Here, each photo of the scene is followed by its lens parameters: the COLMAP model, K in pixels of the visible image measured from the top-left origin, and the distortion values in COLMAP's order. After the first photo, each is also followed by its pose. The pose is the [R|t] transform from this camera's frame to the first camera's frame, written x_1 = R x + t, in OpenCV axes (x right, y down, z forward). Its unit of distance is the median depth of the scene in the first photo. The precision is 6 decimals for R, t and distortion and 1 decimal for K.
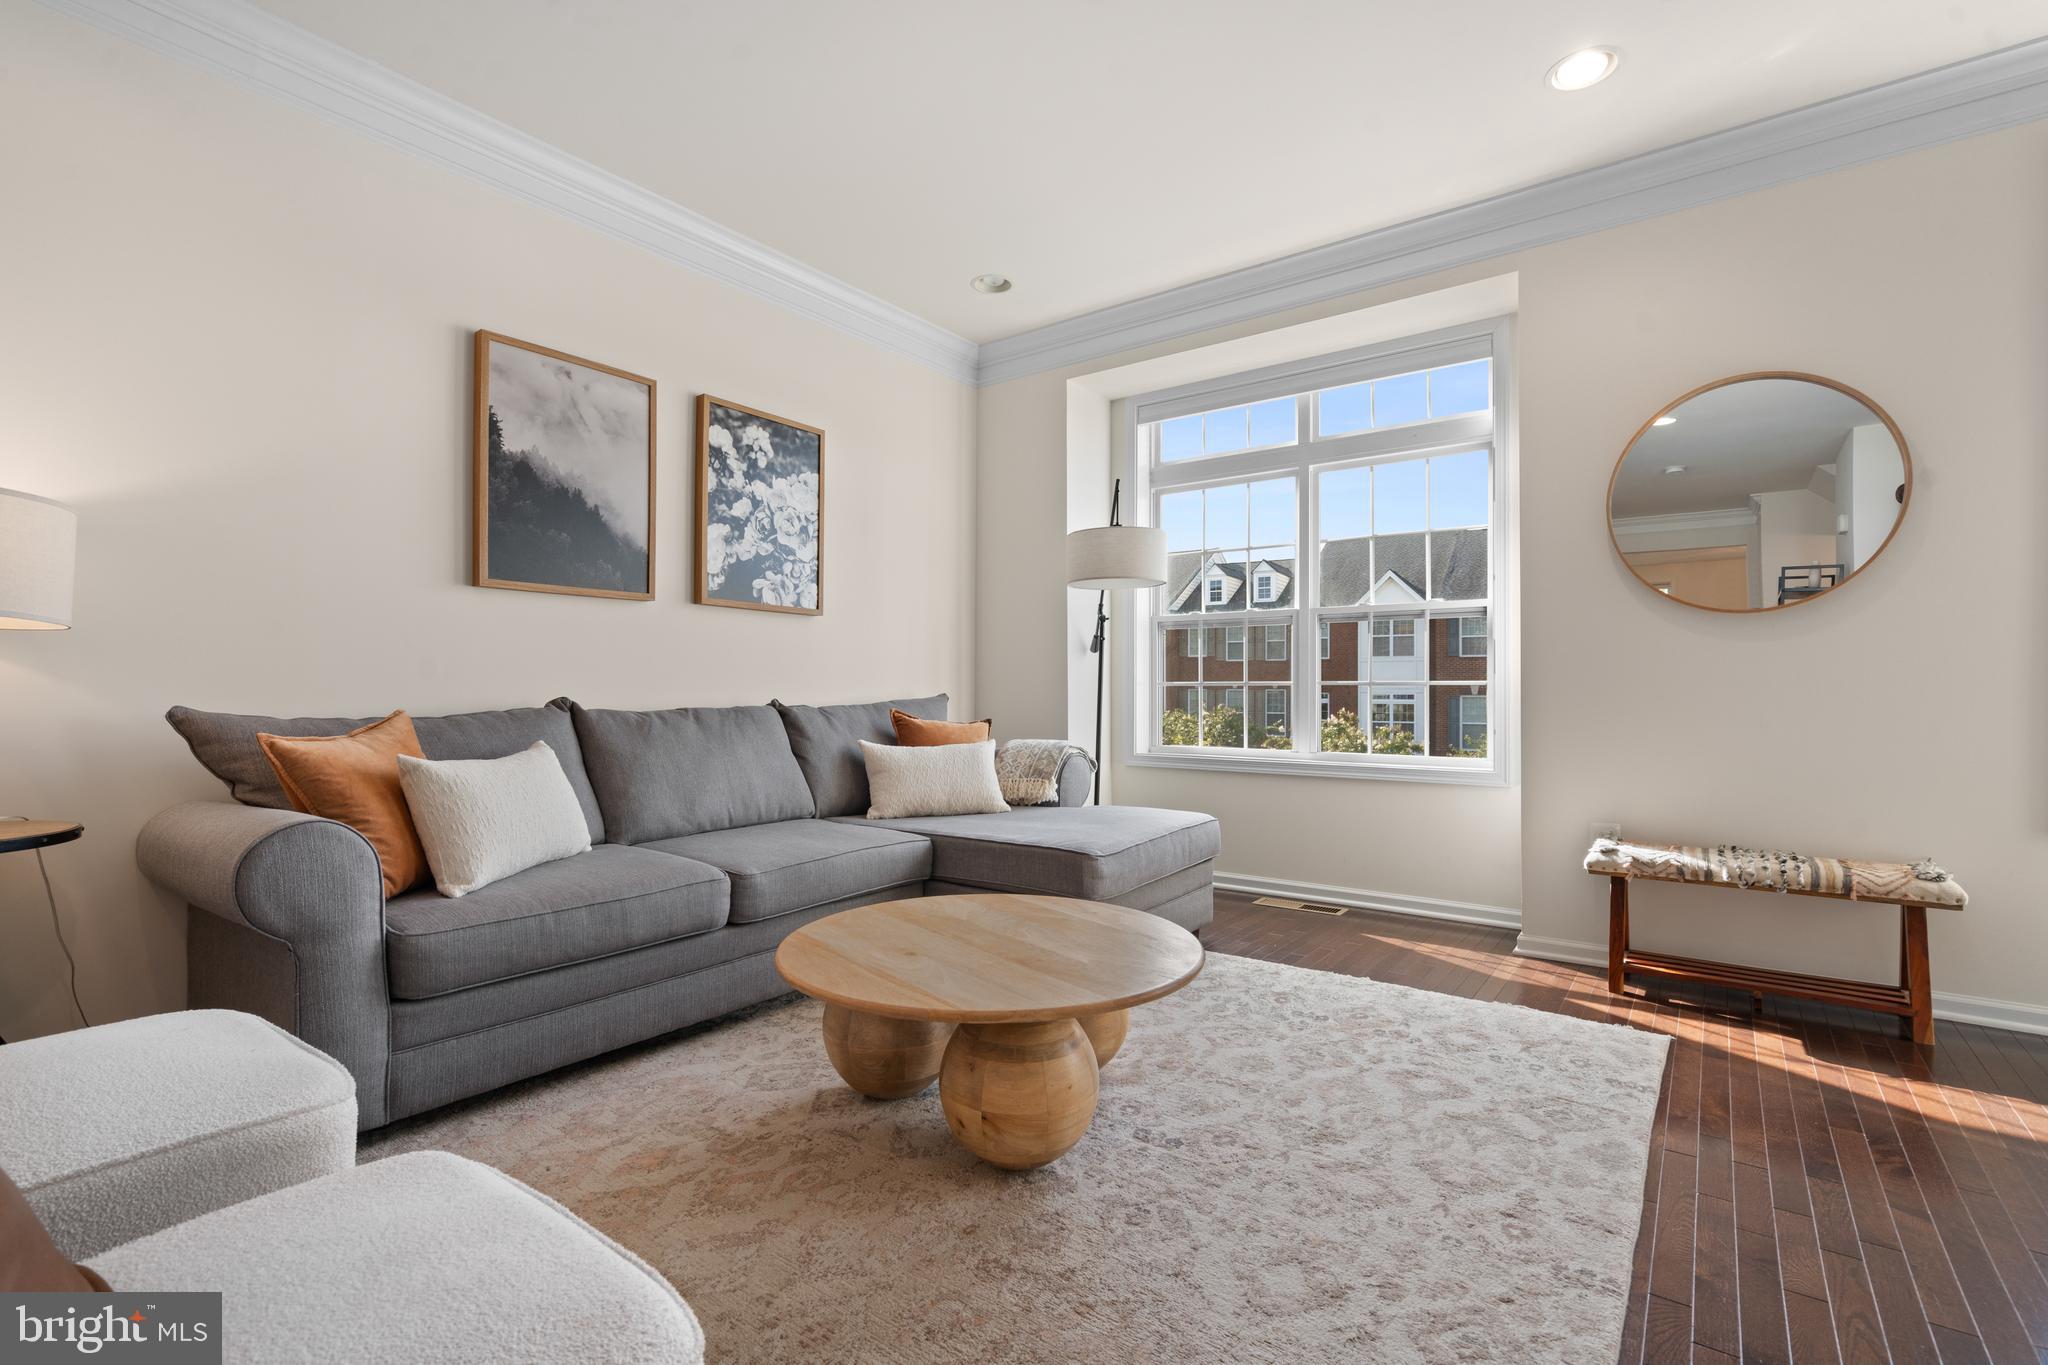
lens RADIAL K [[923.3, 0, 1026.2], [0, 923.3, 686.1], [0, 0, 1]] dist [-0.003377, 0.000837]
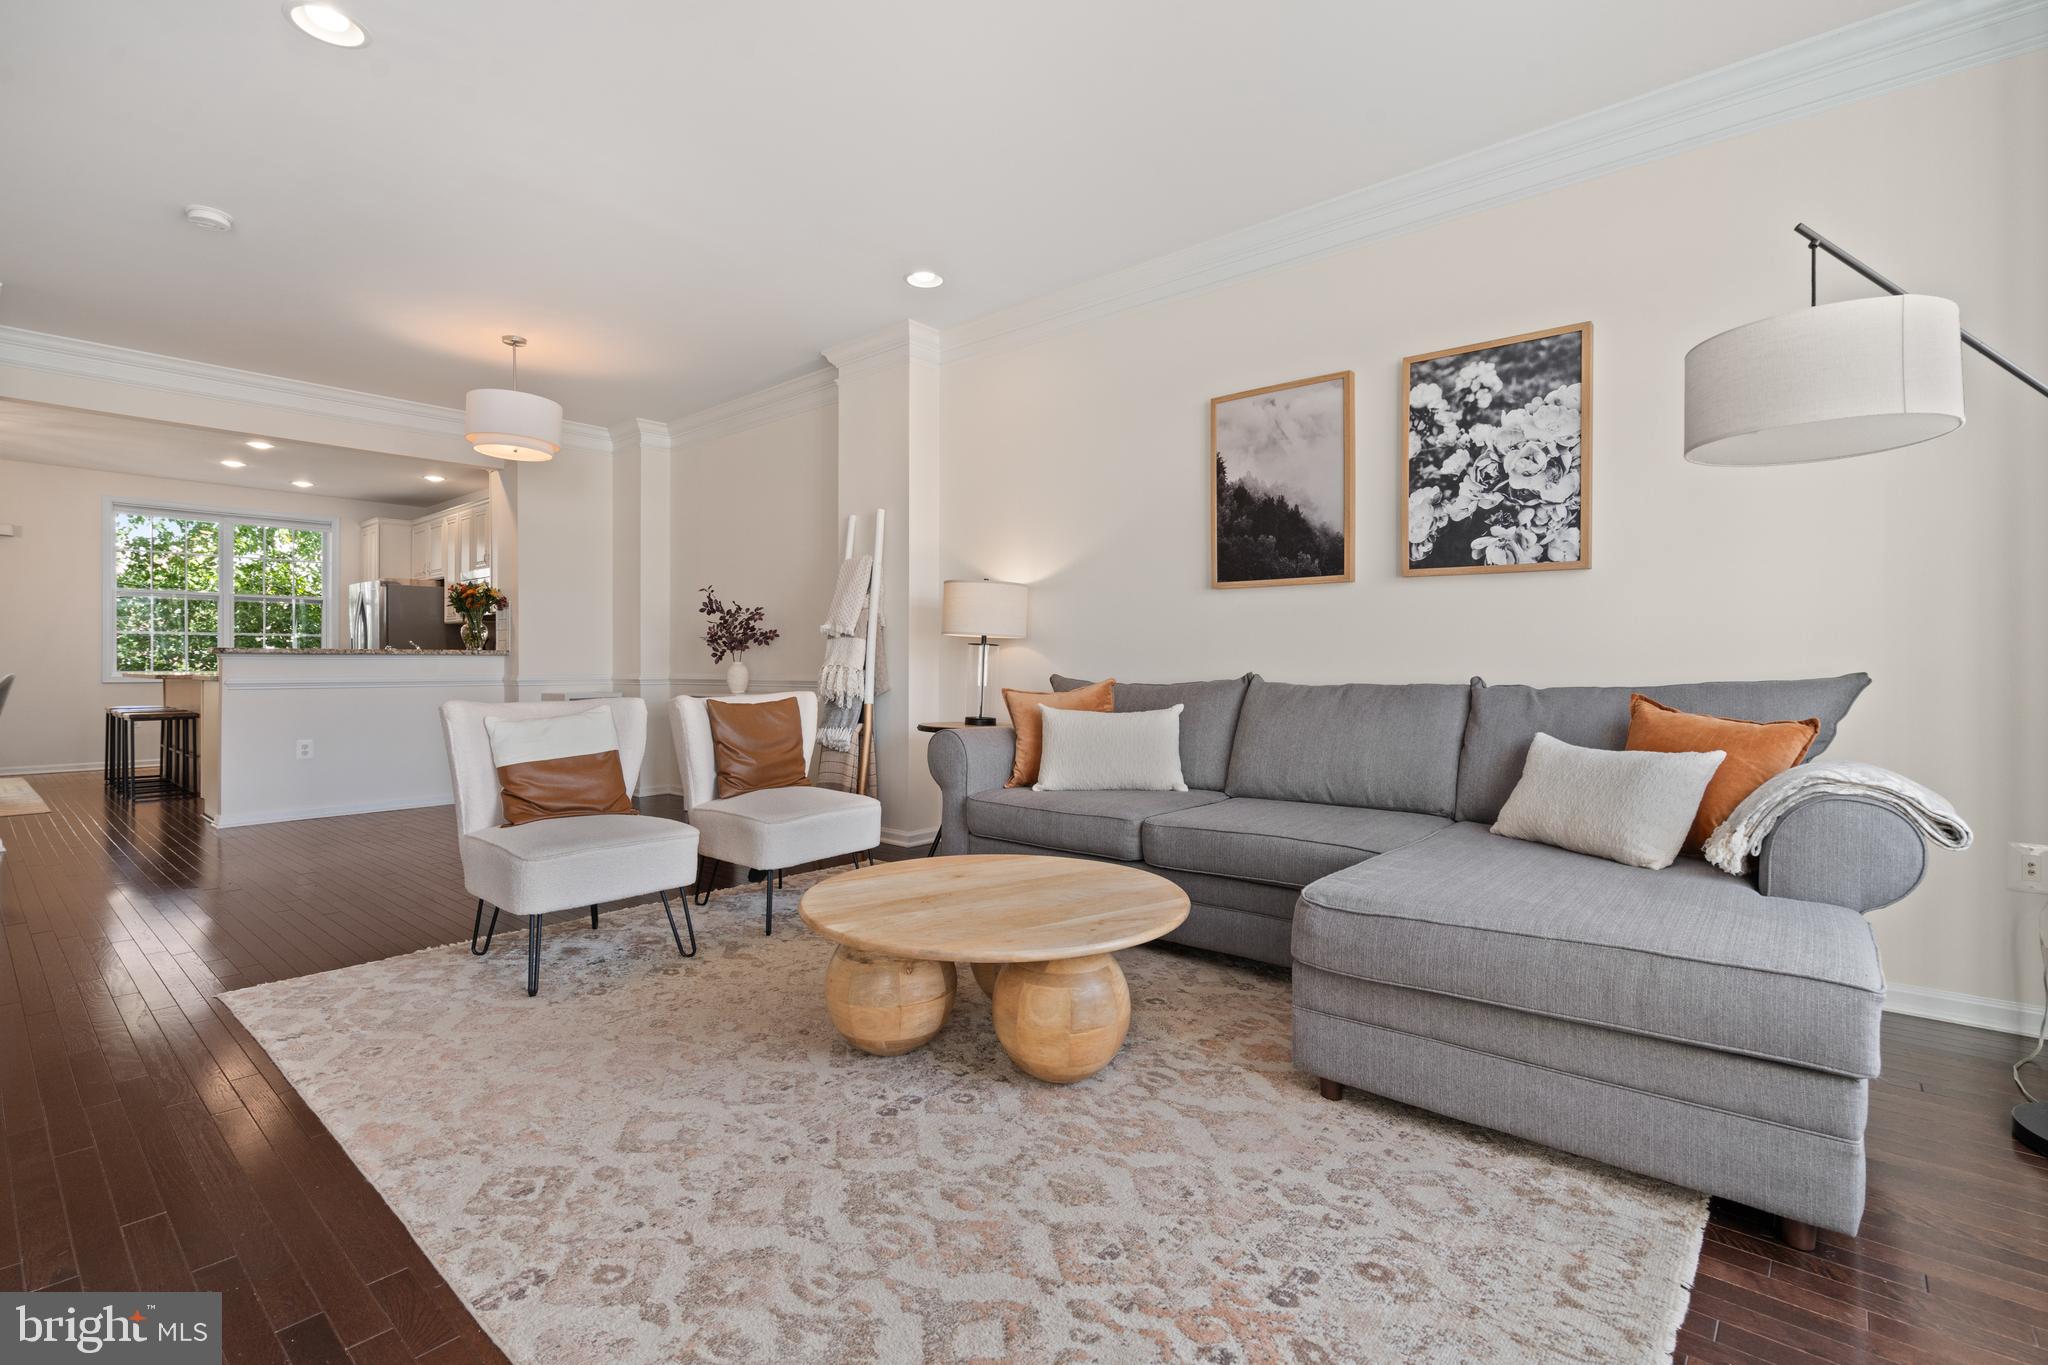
lens RADIAL K [[923.3, 0, 1025.3], [0, 923.3, 667.3], [0, 0, 1]] dist [-0.003377, 0.000837]
pose [[-0.068502, 0.002564, -0.997648, 0.731275], [0.003206, 0.999992, 0.002350, 0.002278], [0.997646, -0.003037, -0.068509, 0.769505]]
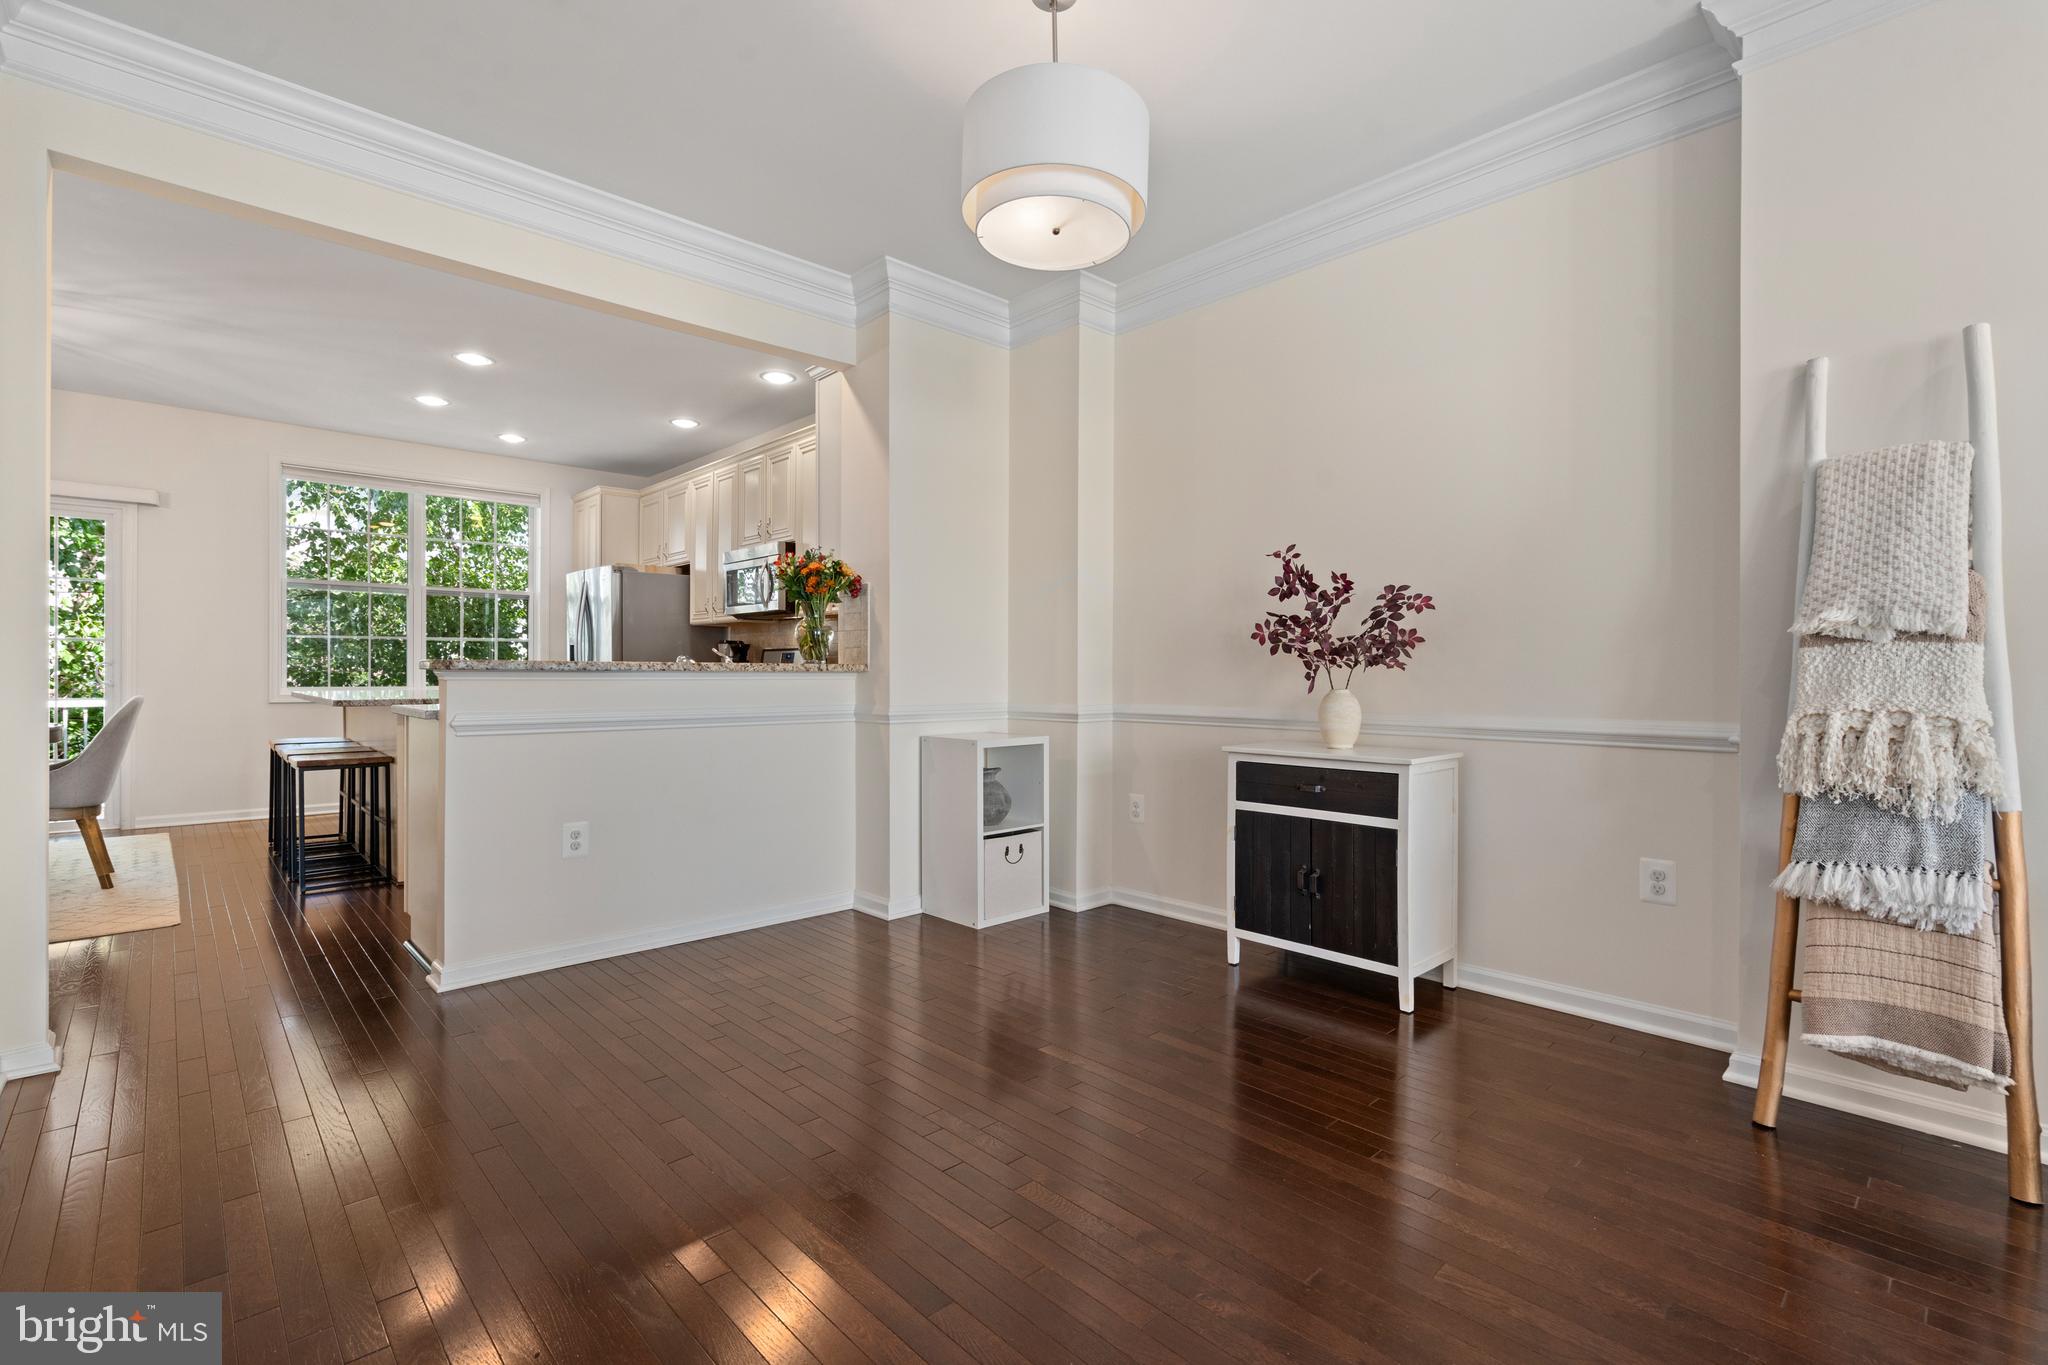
lens RADIAL K [[923.3, 0, 1023.7], [0, 923.3, 677.3], [0, 0, 1]] dist [-0.003377, 0.000837]
pose [[-0.179680, 0.003573, -0.983719, -0.095857], [-0.001772, 0.999991, 0.003956, -0.022426], [0.983723, 0.002454, -0.179672, -0.132345]]
